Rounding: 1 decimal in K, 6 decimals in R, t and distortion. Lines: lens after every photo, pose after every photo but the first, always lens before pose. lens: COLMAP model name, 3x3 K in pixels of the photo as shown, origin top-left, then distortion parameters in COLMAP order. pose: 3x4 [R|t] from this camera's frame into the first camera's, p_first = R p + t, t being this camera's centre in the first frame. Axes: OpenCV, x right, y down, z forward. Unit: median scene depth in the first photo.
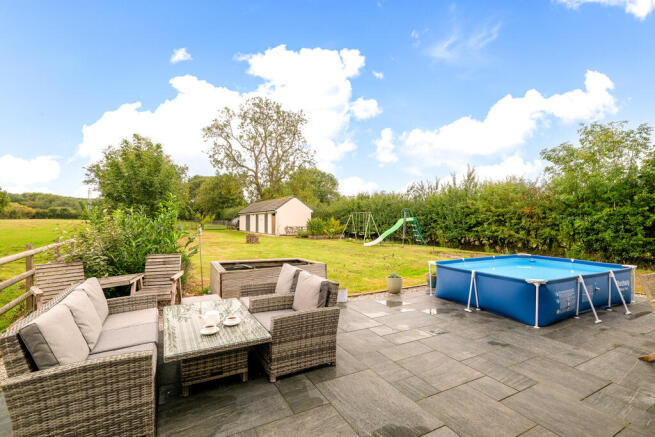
lens RADIAL K [[300.6, 0, 327.5], [0, 300.6, 218.5], [0, 0, 1]] dist [0.000551, 0.000015]
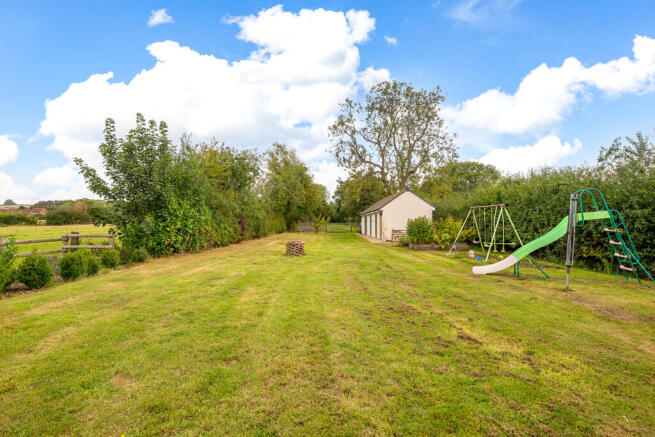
lens RADIAL K [[300.6, 0, 327.5], [0, 300.6, 218.5], [0, 0, 1]] dist [0.000551, 0.000015]
pose [[0.870471, -0.011120, -0.492093, 0.053515], [0.006753, 0.999920, -0.010651, 0.003129], [0.492173, 0.005949, 0.870477, 0.159160]]
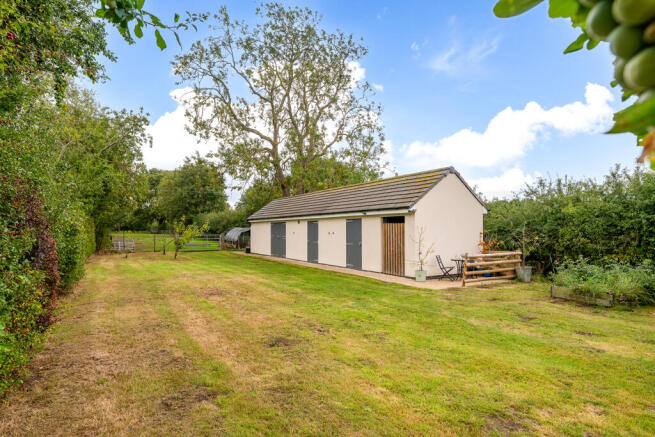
lens RADIAL K [[359.1, 0, 327.5], [0, 359.1, 218.5], [0, 0, 1]] dist [0.031873, 0.000108]
pose [[0.999034, -0.004210, 0.043737, -0.175007], [0.005293, 0.999682, -0.024672, -0.003114], [-0.043619, 0.024880, 0.998738, 0.364025]]
